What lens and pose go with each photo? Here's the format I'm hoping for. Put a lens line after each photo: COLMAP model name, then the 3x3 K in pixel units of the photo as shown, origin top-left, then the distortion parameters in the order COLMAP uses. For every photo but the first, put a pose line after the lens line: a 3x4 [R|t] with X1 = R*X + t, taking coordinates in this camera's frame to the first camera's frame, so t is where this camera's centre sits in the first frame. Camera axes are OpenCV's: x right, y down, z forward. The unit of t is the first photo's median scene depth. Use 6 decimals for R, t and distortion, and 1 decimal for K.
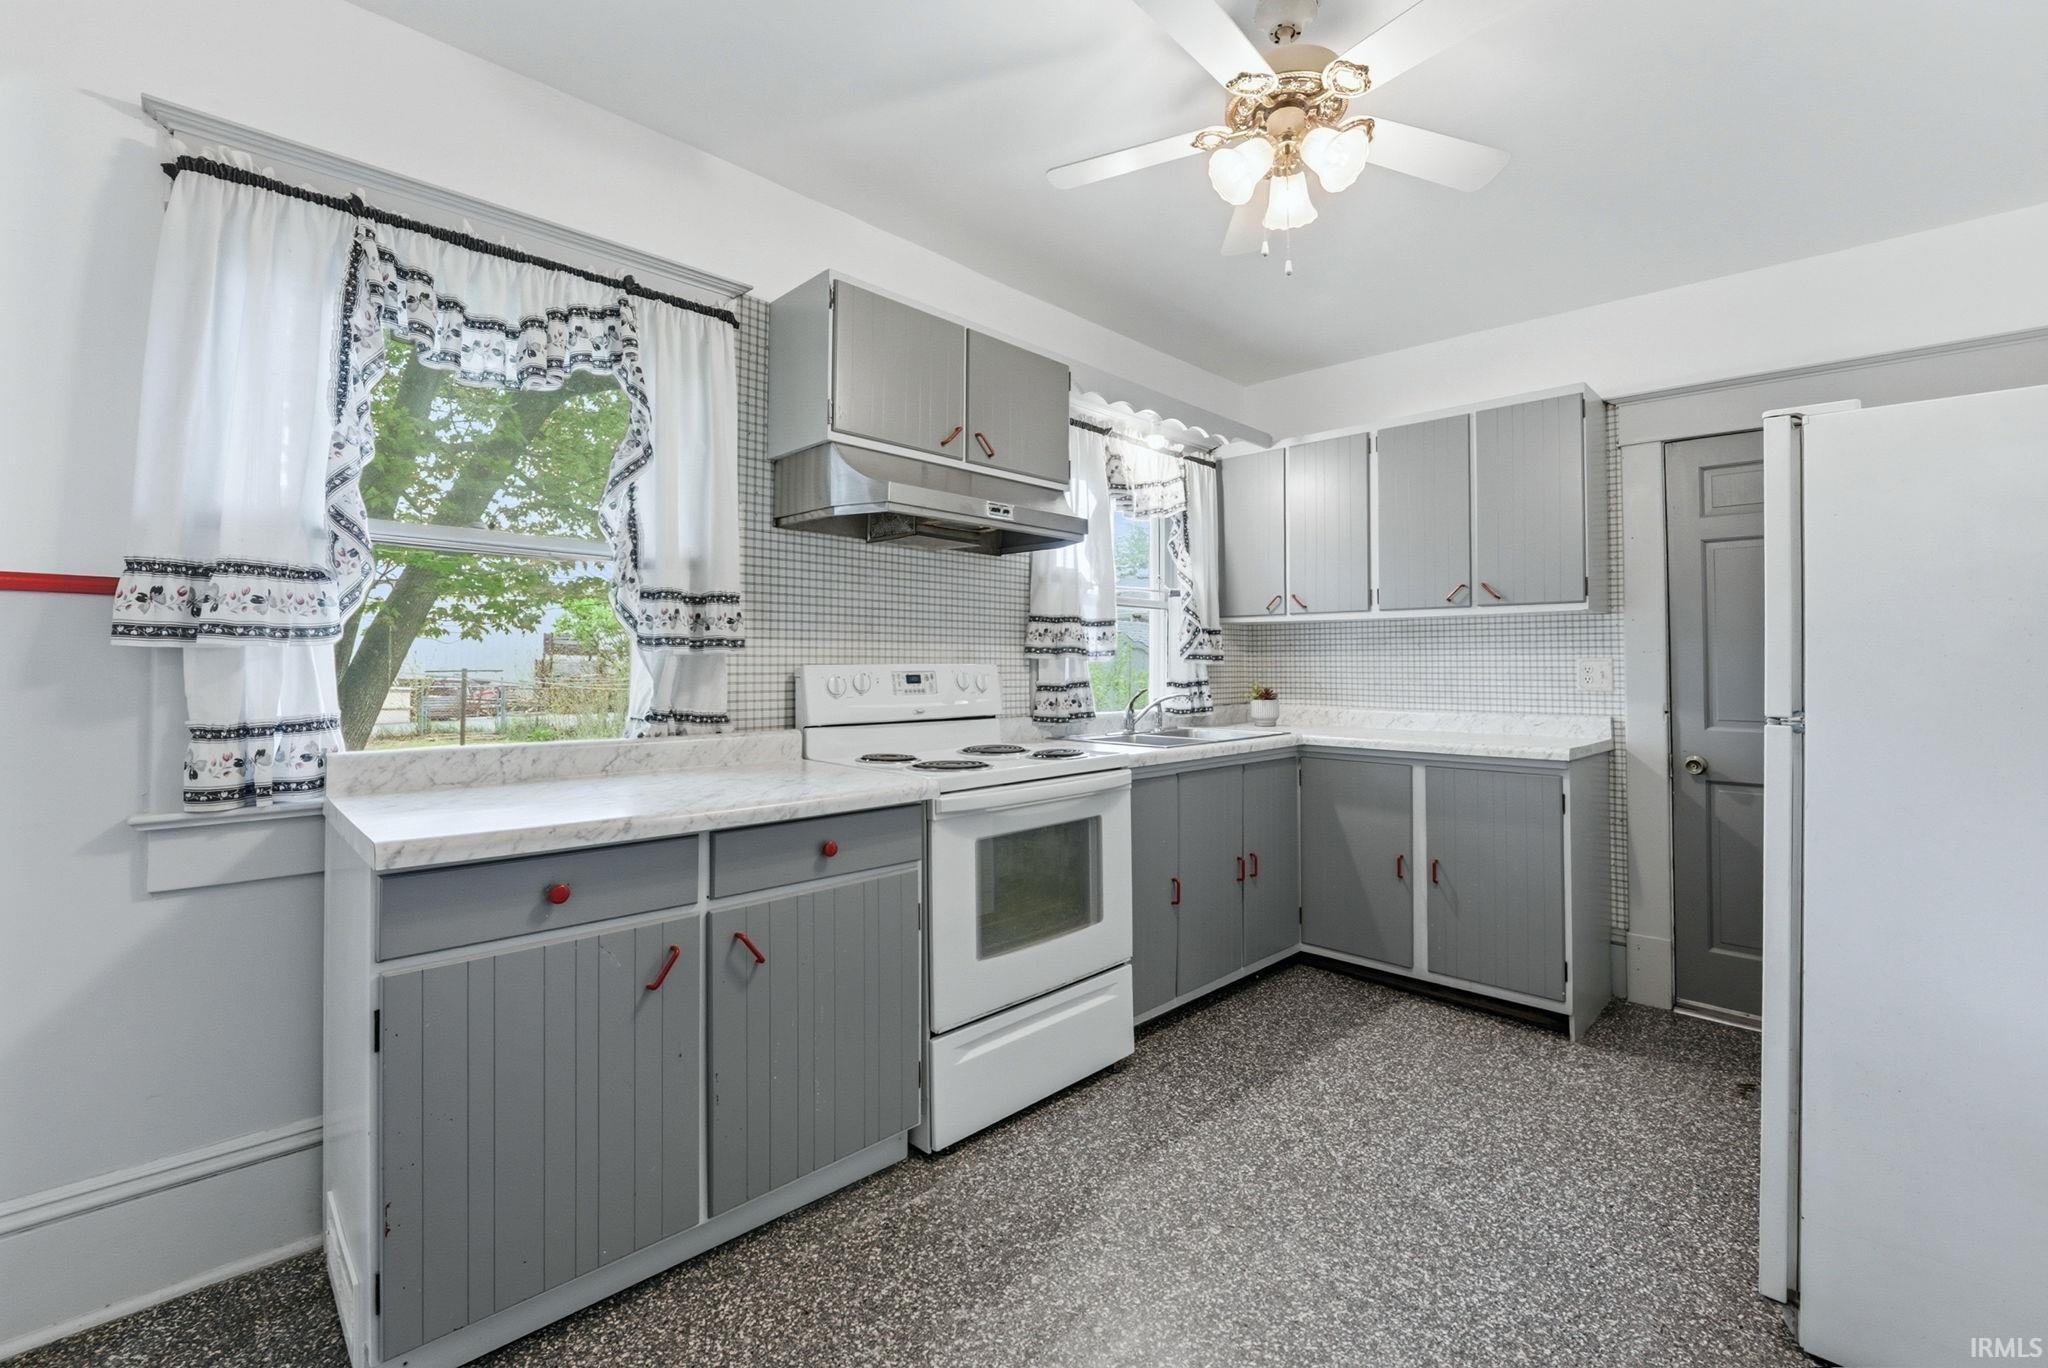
lens RADIAL K [[882.1, 0, 1038.7], [0, 882.1, 653.2], [0, 0, 1]] dist [-0.022047, 0.000089]
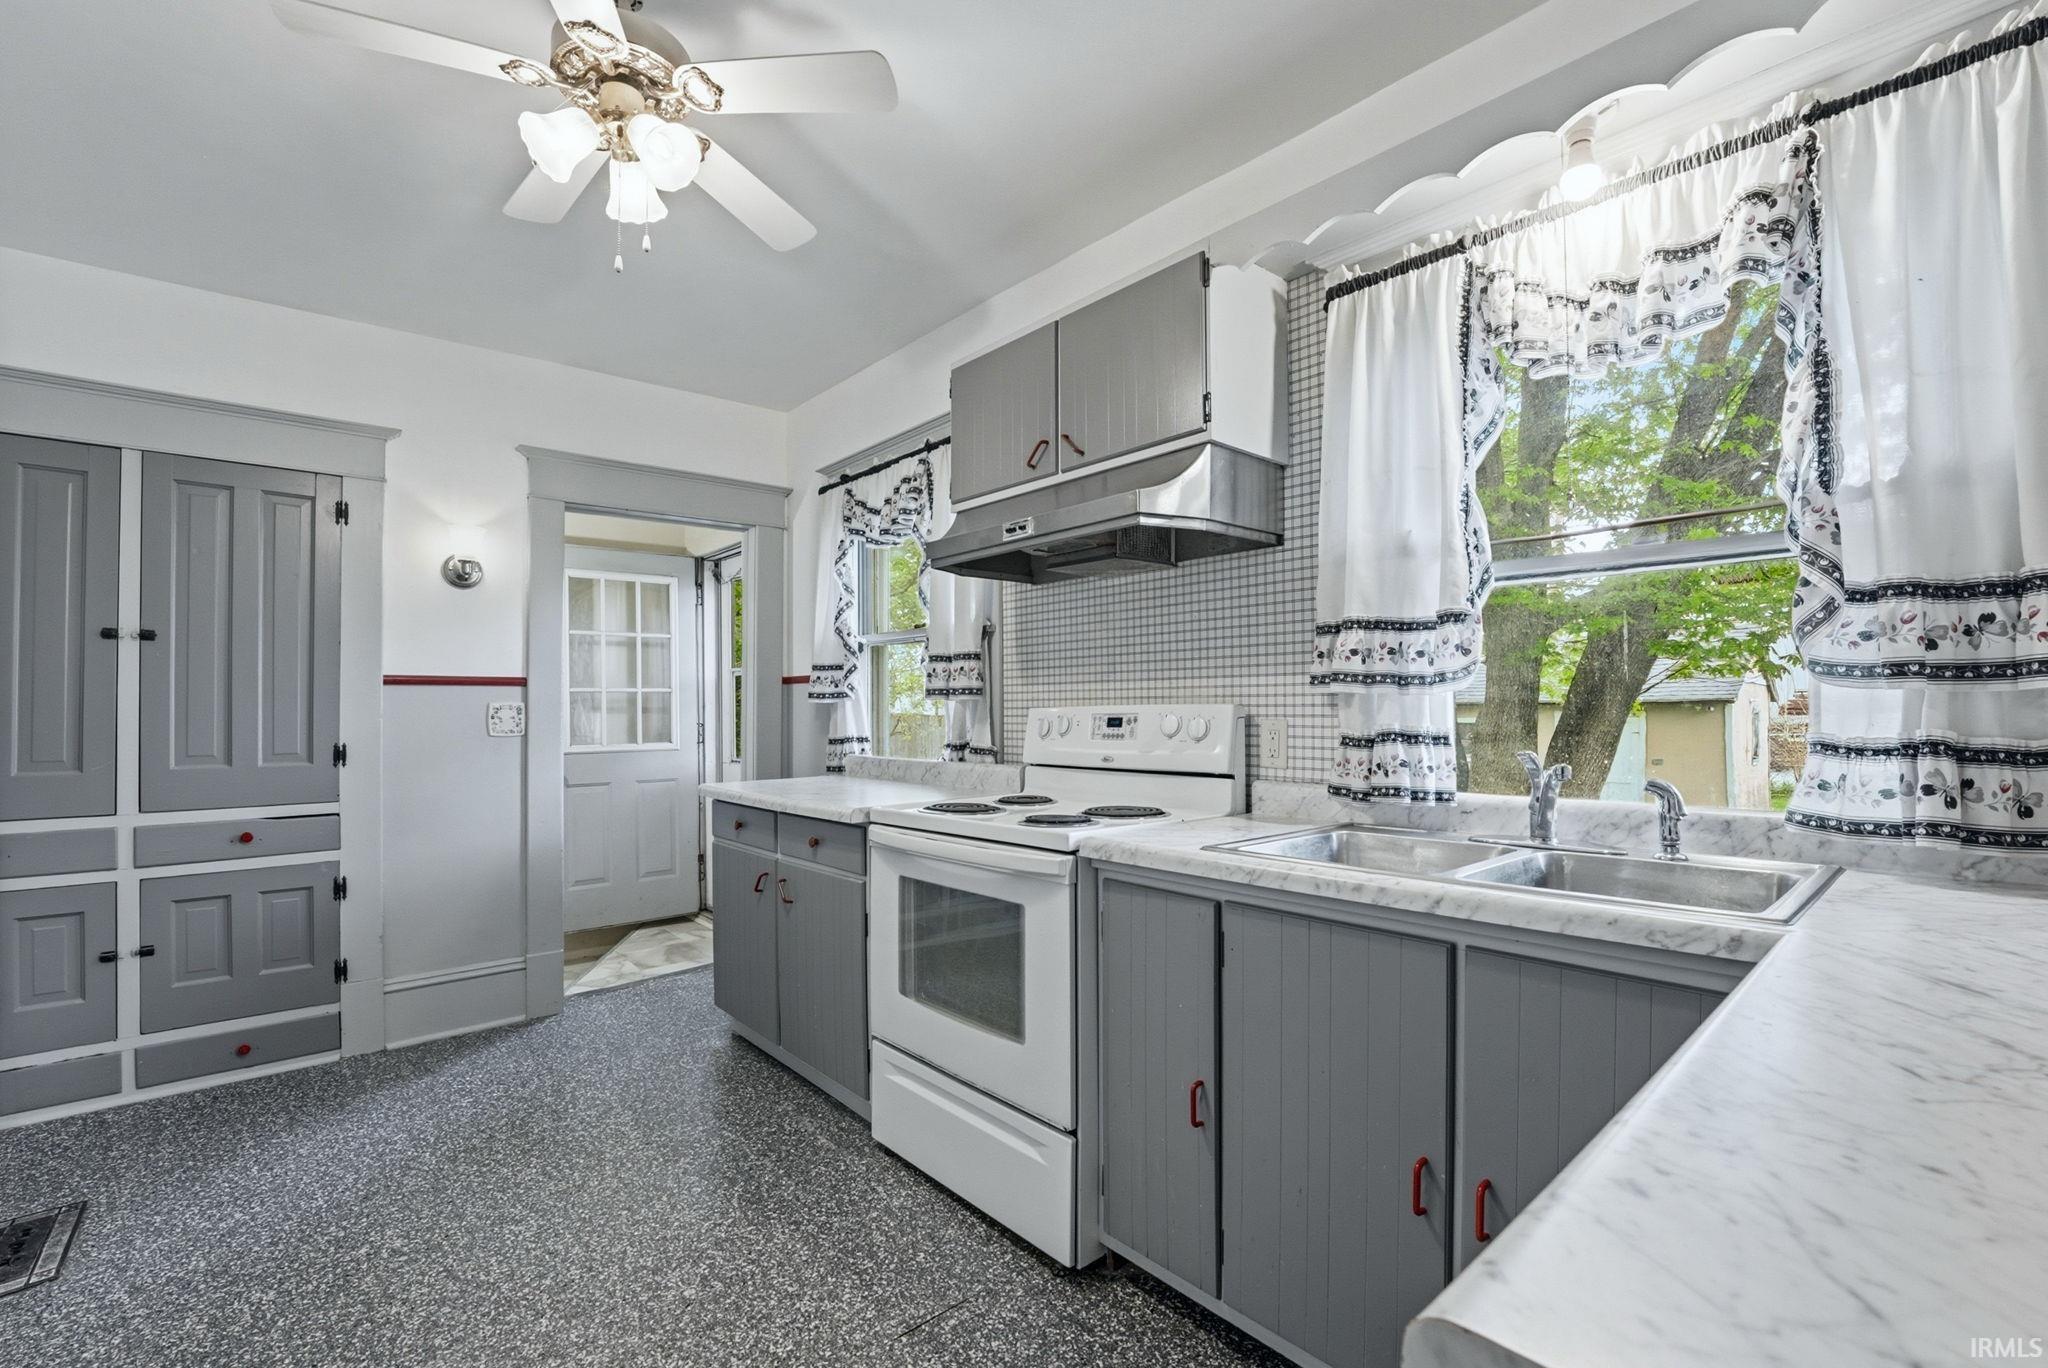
lens RADIAL K [[889.5, 0, 1008.2], [0, 889.5, 708.3], [0, 0, 1]] dist [-0.041840, 0.000130]
pose [[-0.090743, -0.003829, -0.995867, 0.762806], [0.019286, 0.999798, -0.005601, 0.018335], [0.995688, -0.019714, -0.090651, 0.980624]]
